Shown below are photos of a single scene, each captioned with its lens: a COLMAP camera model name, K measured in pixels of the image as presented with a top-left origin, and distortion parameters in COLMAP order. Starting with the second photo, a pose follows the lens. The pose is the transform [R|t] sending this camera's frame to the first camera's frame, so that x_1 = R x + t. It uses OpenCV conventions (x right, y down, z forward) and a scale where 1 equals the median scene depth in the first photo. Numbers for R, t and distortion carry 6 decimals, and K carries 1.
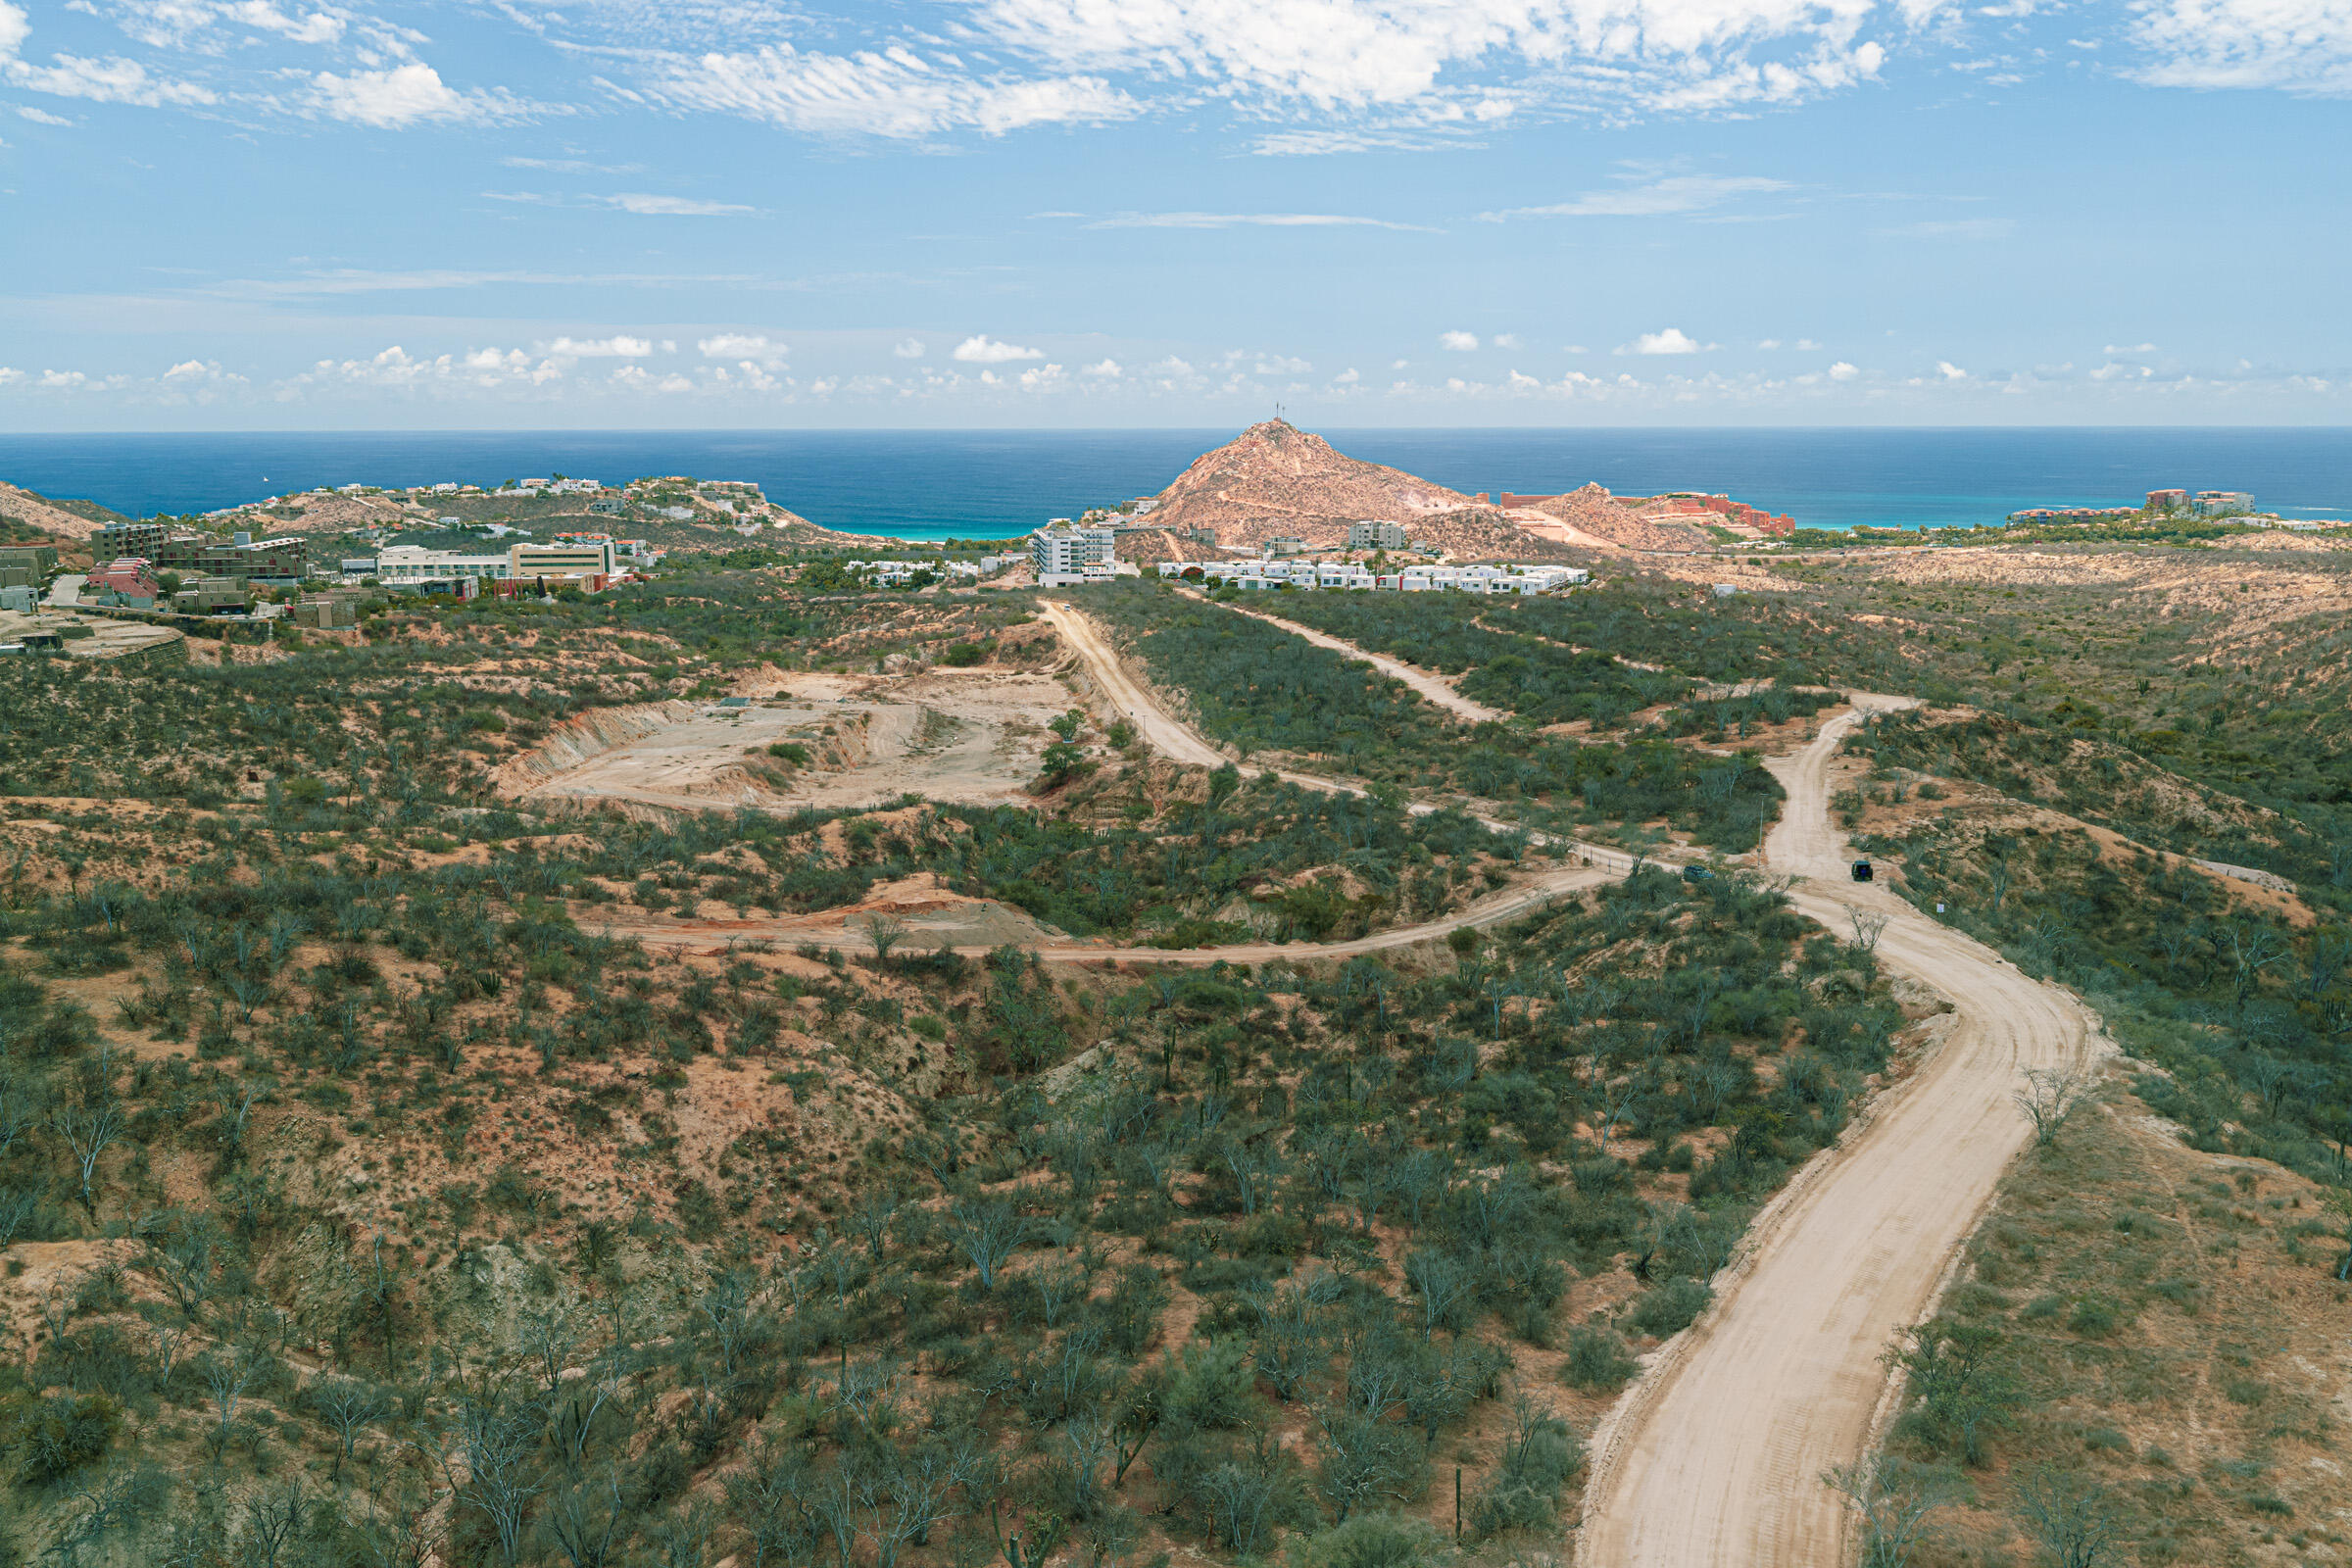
lens RADIAL K [[1946.6, 0, 1180.9], [0, 1946.6, 773.5], [0, 0, 1]] dist [0.018526, -0.026416]
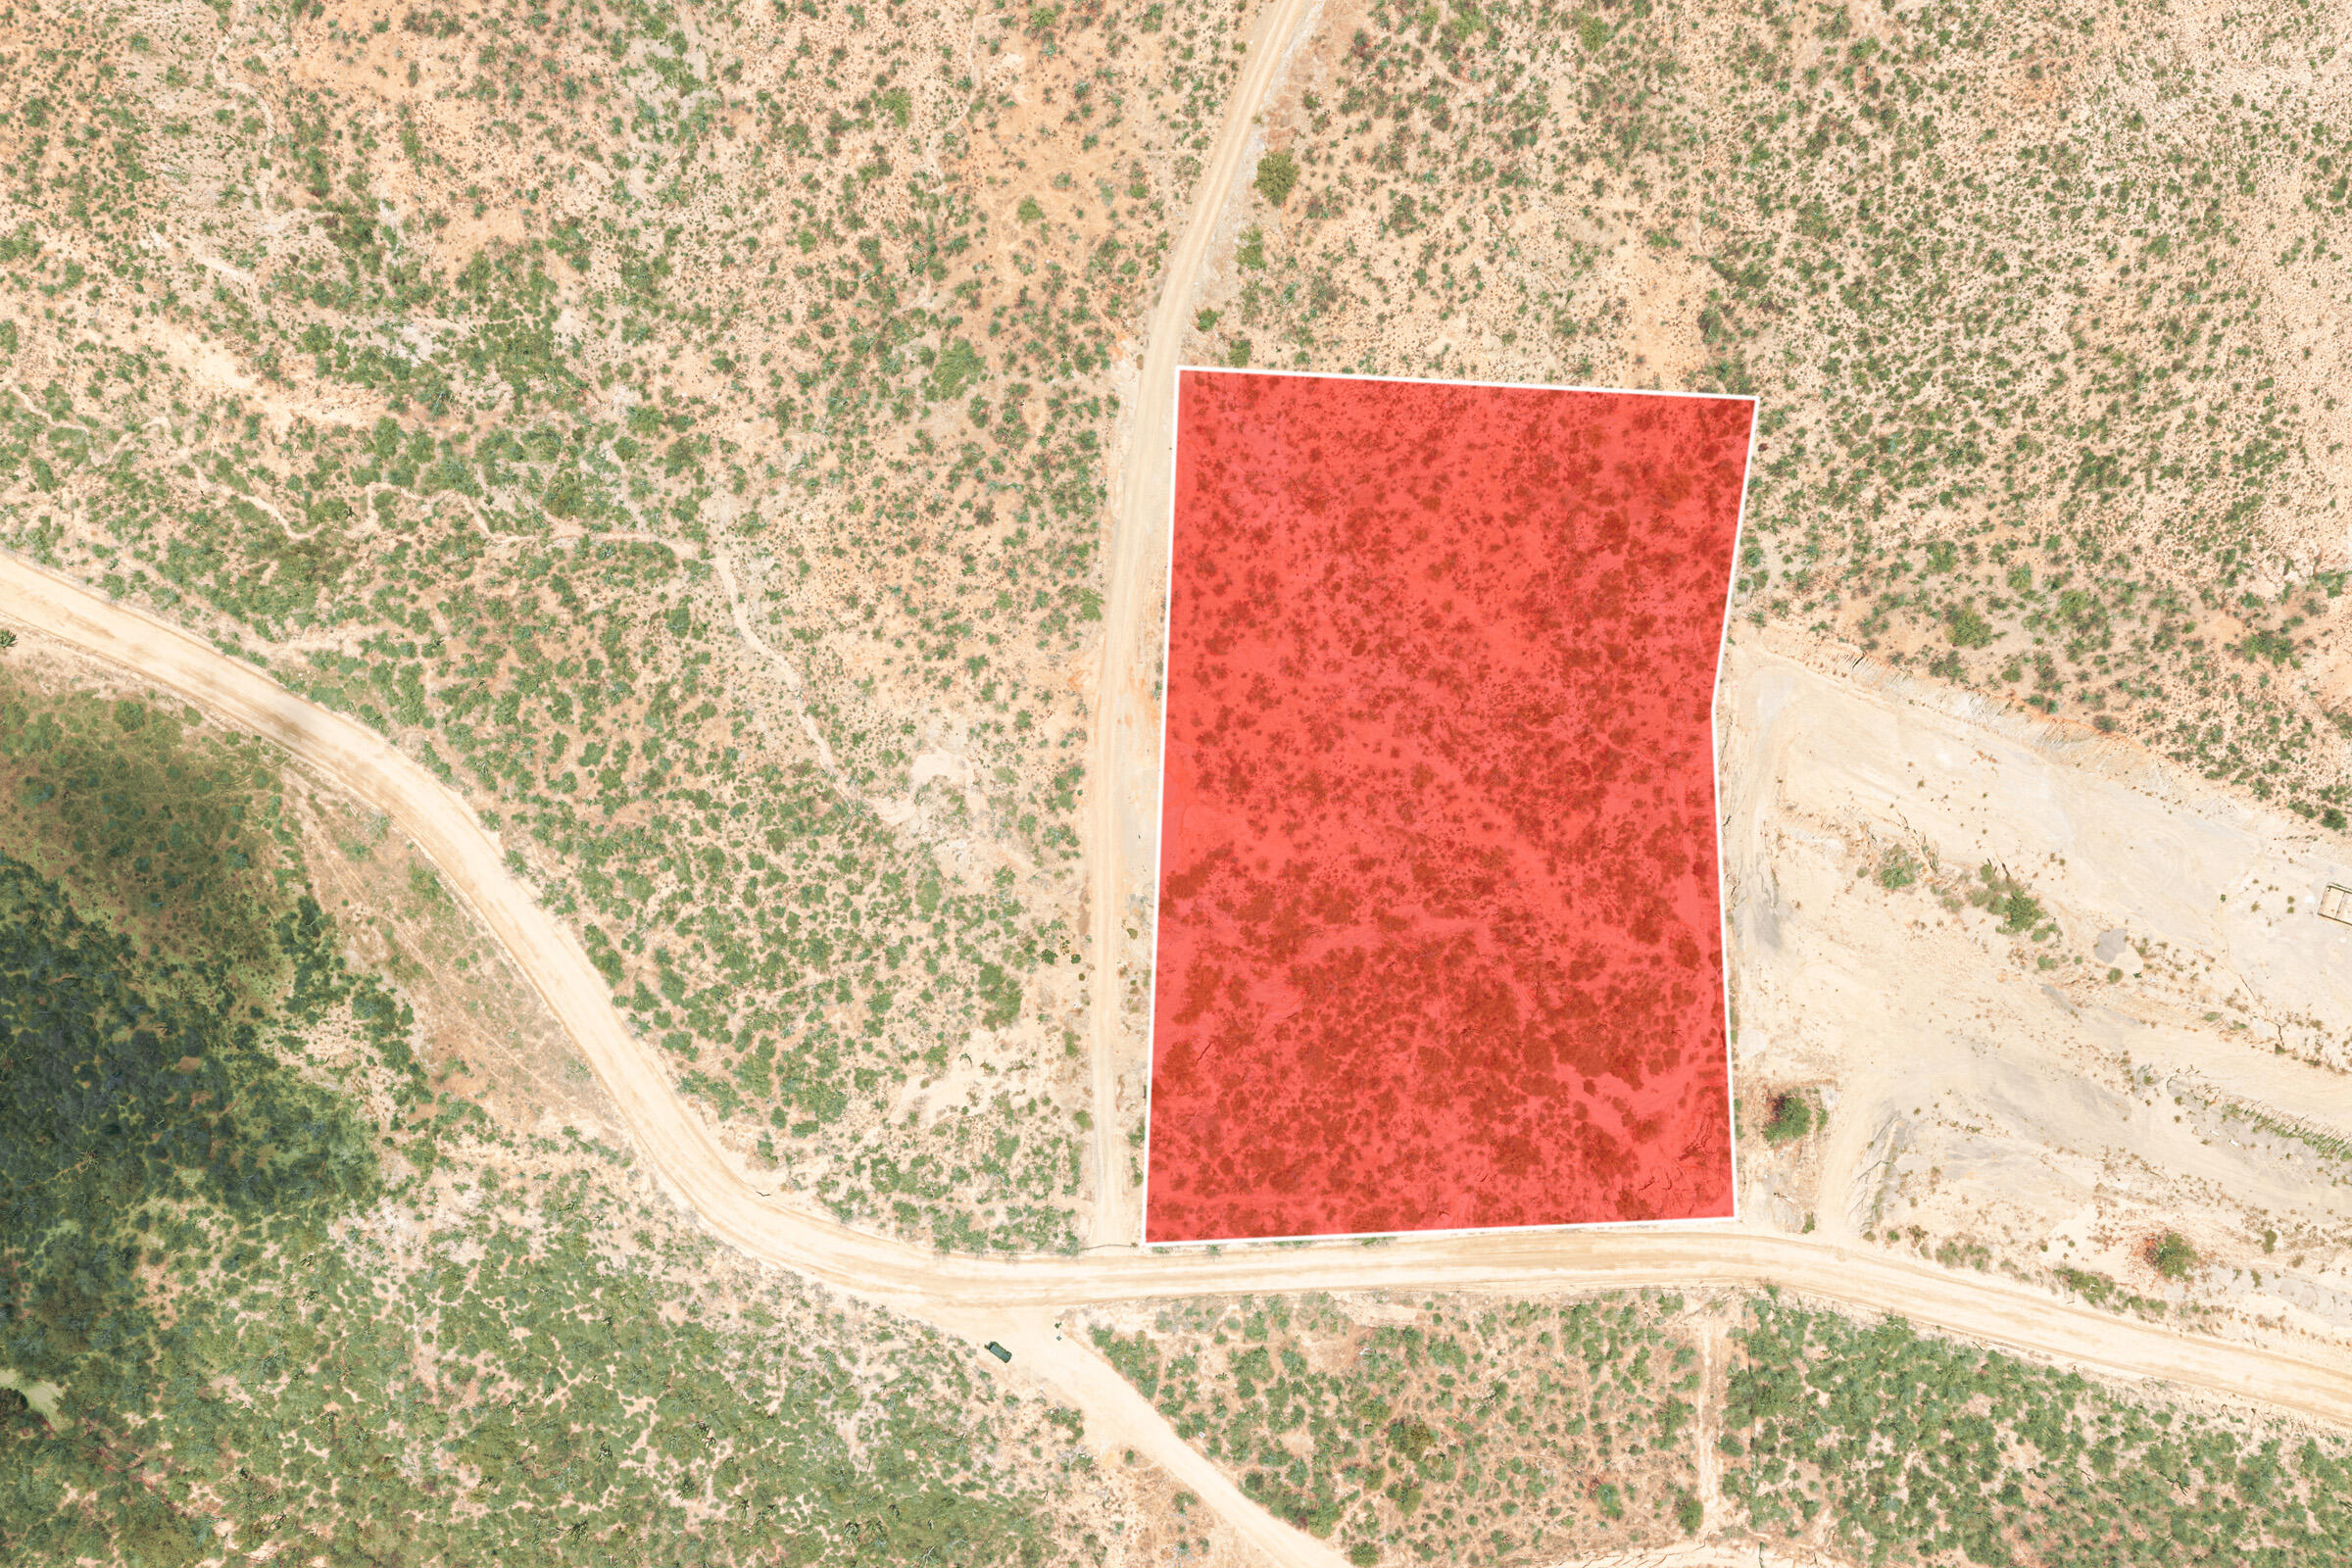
lens RADIAL K [[1946.6, 0, 1180.9], [0, 1946.6, 773.5], [0, 0, 1]] dist [0.018526, -0.026416]
pose [[-0.386959, 0.922054, 0.008902, -0.283139], [-0.169368, -0.080562, 0.982255, -2.459356], [0.906409, 0.378585, 0.187340, 0.994716]]
